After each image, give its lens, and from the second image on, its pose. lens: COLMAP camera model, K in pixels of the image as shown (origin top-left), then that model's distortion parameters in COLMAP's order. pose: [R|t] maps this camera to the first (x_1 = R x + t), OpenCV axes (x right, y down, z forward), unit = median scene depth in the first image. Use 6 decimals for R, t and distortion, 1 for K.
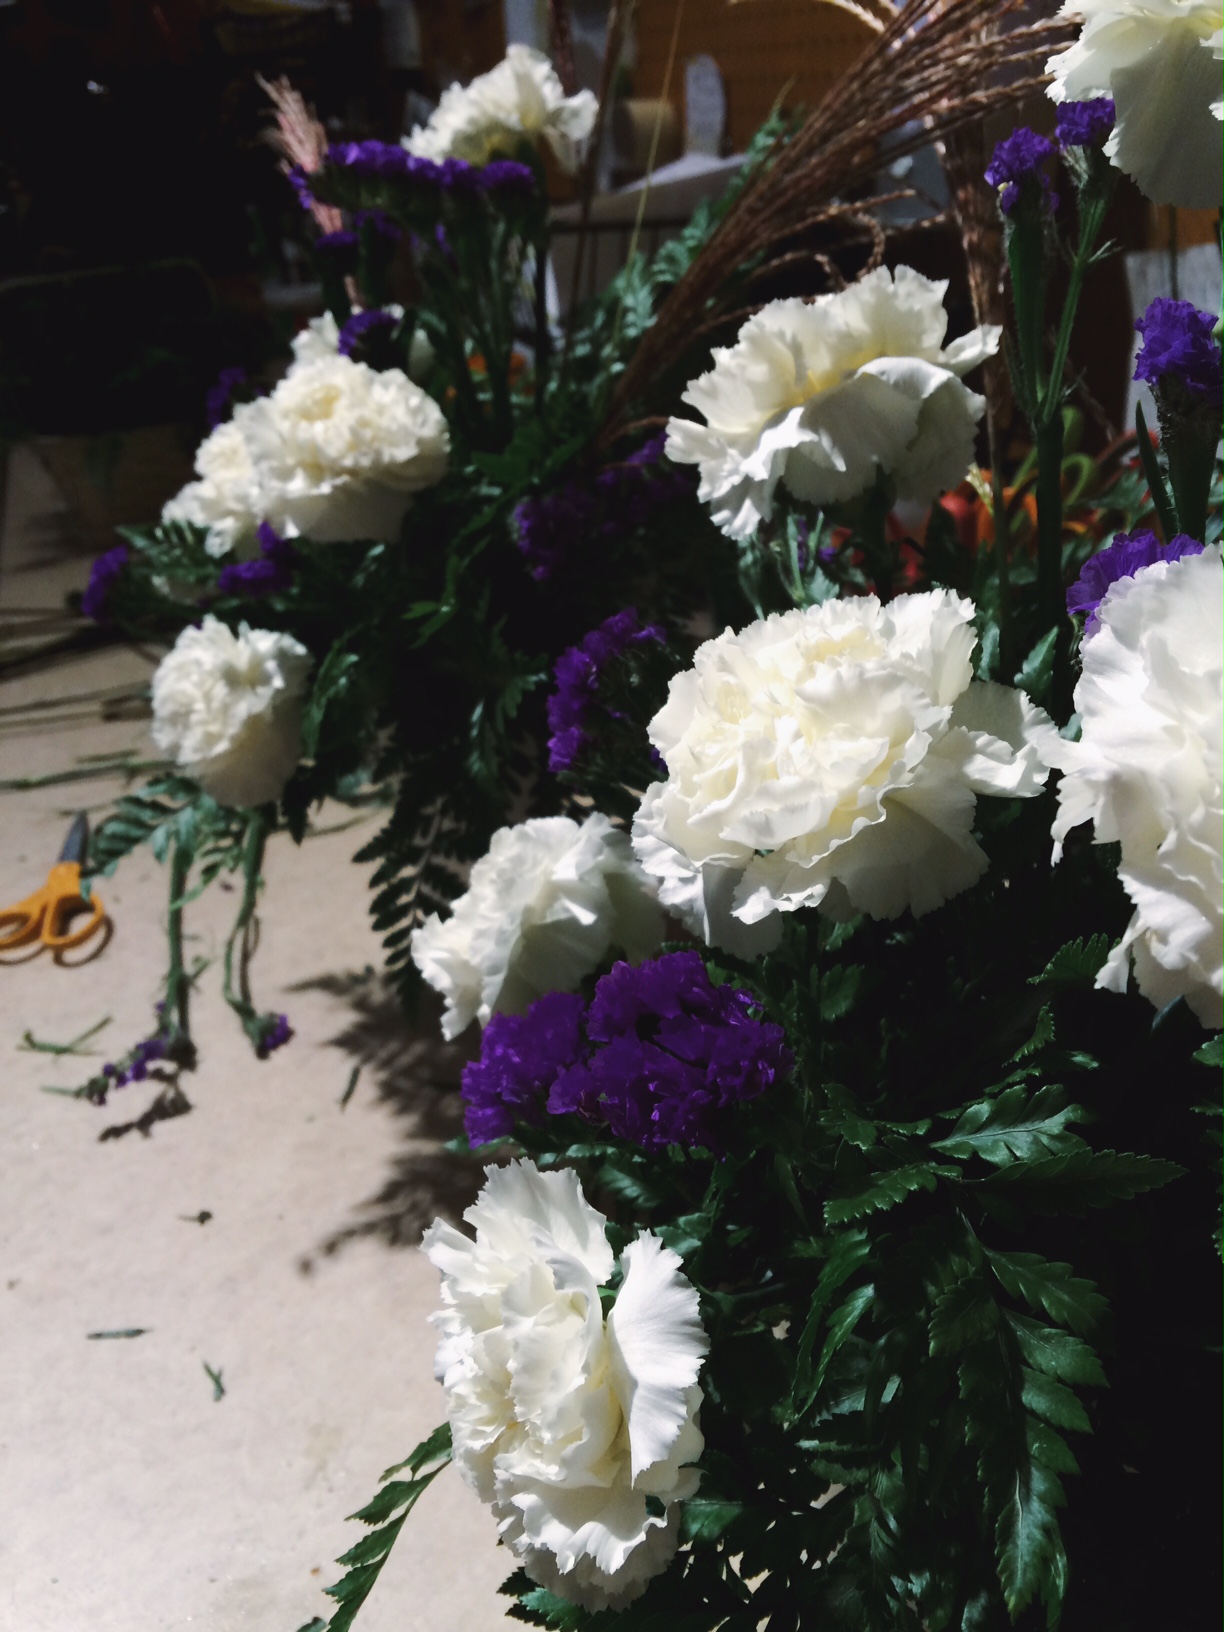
lens RADIAL K [[1350.1, 0, 612.0], [0, 1350.1, 816.0], [0, 0, 1]] dist [0.078878, -0.166906]
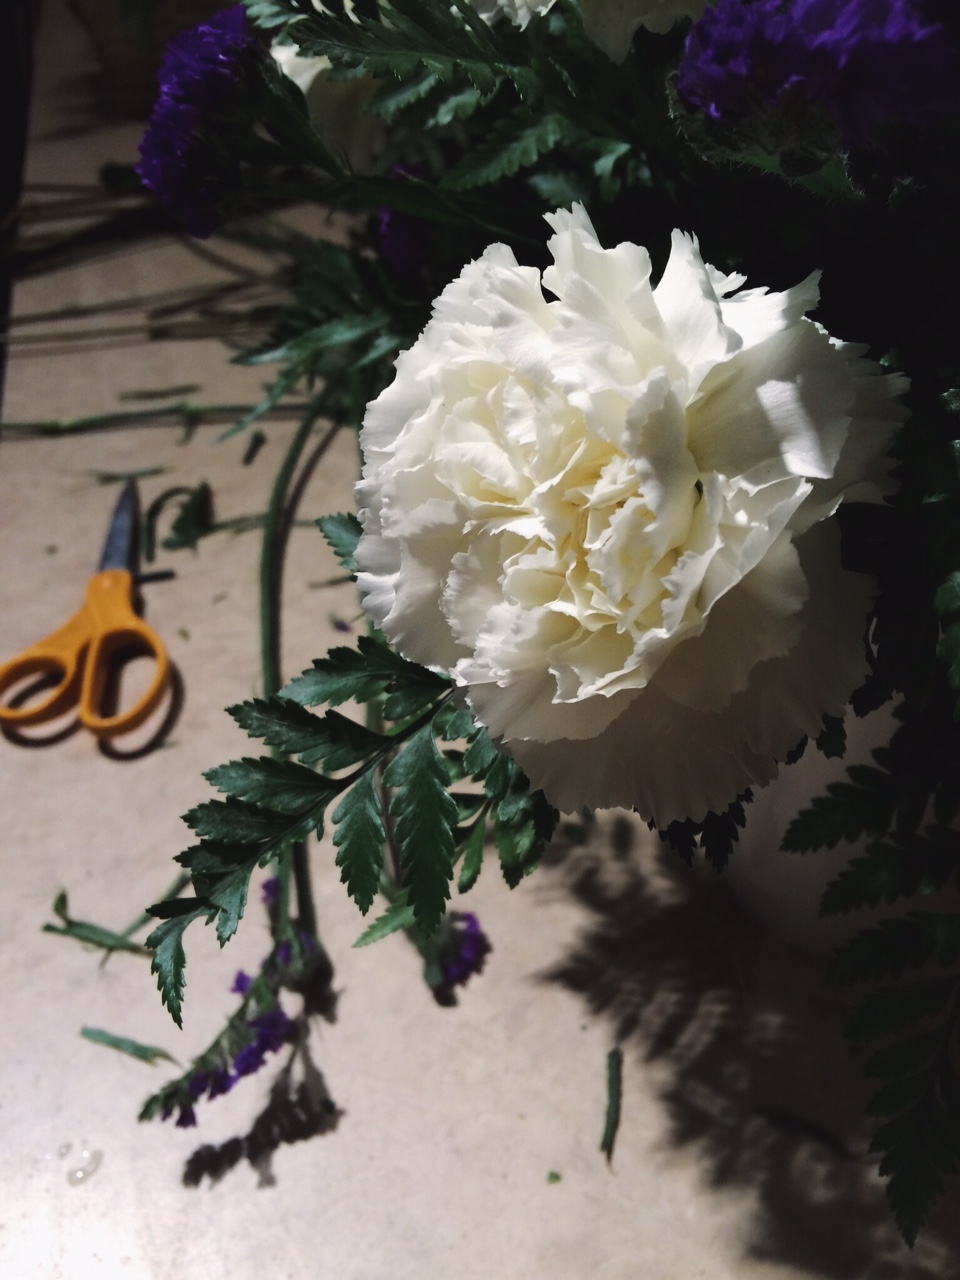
lens RADIAL K [[1058.9, 0, 480.0], [0, 1058.9, 640.0], [0, 0, 1]] dist [0.078878, -0.166906]
pose [[0.997163, 0.063477, -0.040455, -0.231520], [-0.052438, 0.971384, 0.231652, -0.084036], [0.054002, -0.228873, 0.971957, 0.580478]]
